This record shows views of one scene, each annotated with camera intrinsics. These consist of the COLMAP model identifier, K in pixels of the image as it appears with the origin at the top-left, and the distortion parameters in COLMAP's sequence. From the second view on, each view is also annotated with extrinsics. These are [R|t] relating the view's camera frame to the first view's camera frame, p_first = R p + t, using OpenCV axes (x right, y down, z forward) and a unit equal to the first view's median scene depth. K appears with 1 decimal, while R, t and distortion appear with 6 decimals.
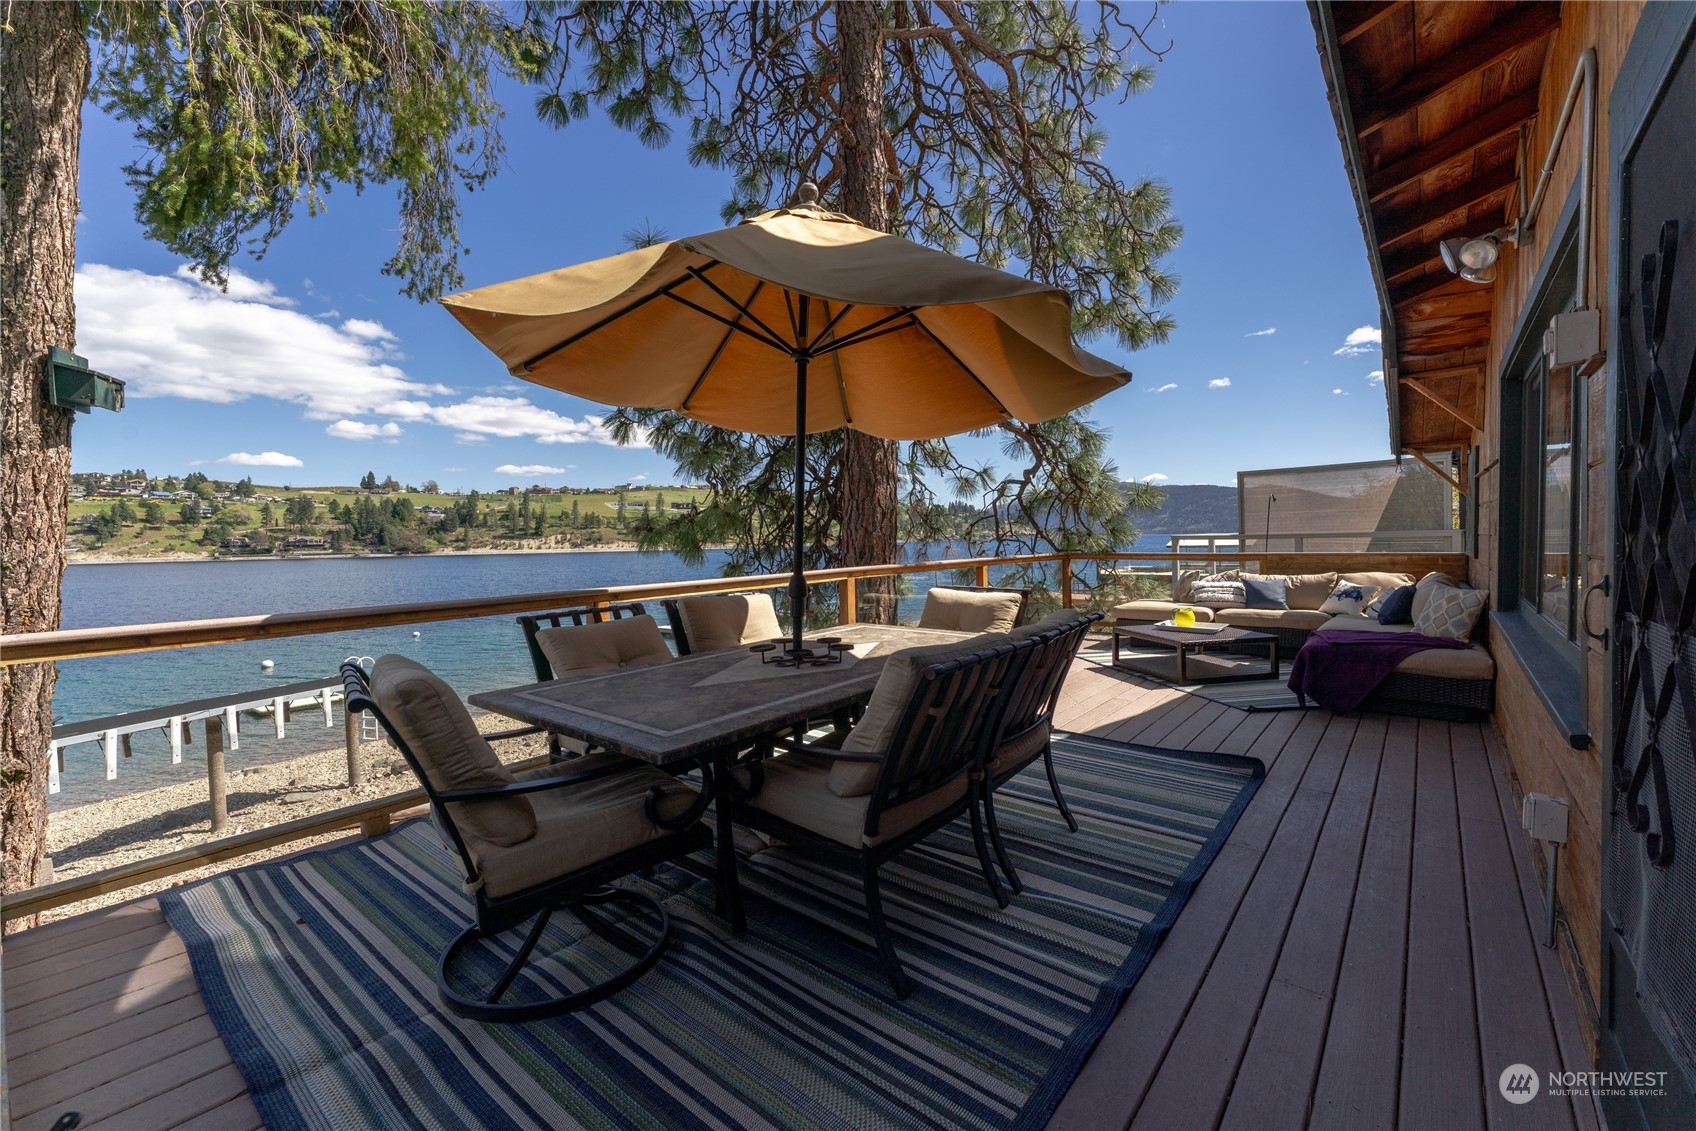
lens RADIAL K [[690.3, 0, 865.9], [0, 690.3, 563.9], [0, 0, 1]] dist [0.007812, -0.000266]
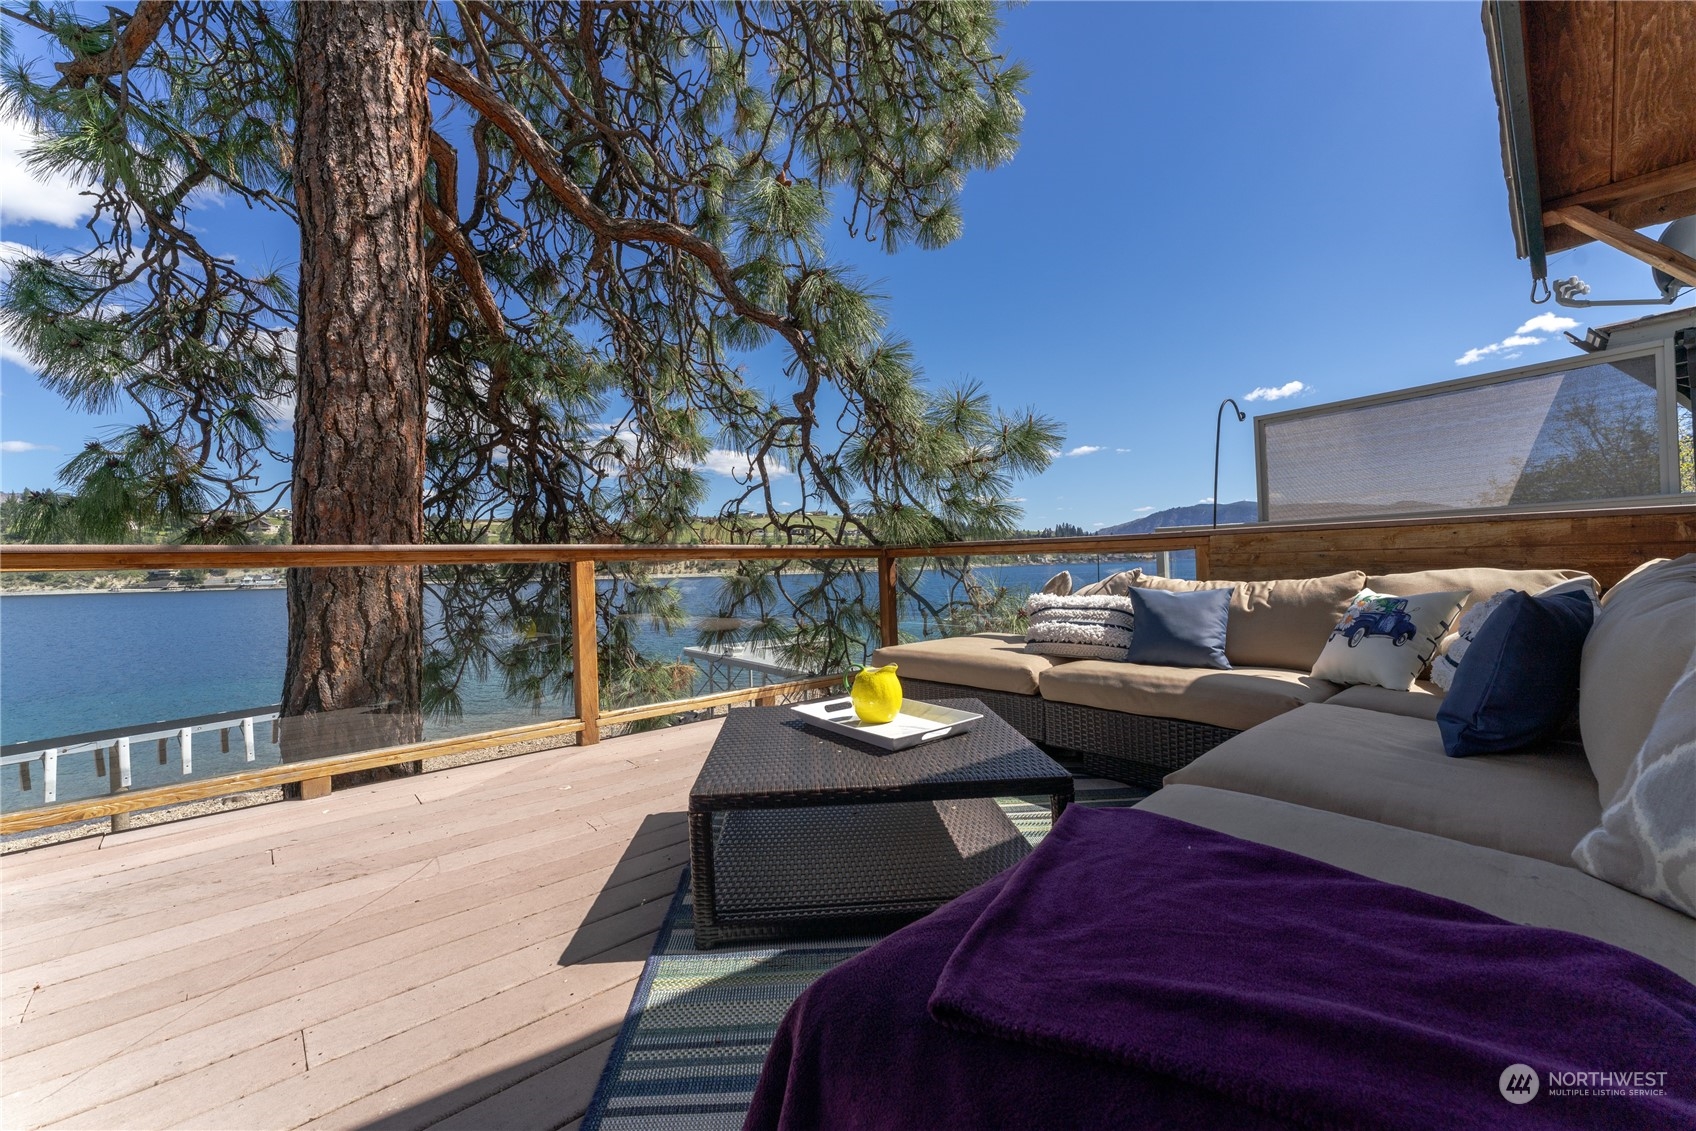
lens RADIAL K [[703.8, 0, 869.7], [0, 703.8, 567.9], [0, 0, 1]] dist [-0.003961, -0.000734]
pose [[0.991770, -0.001478, -0.128027, 0.447622], [-0.002575, 0.999501, -0.031483, 0.023300], [0.128009, 0.031553, 0.991271, 0.568857]]
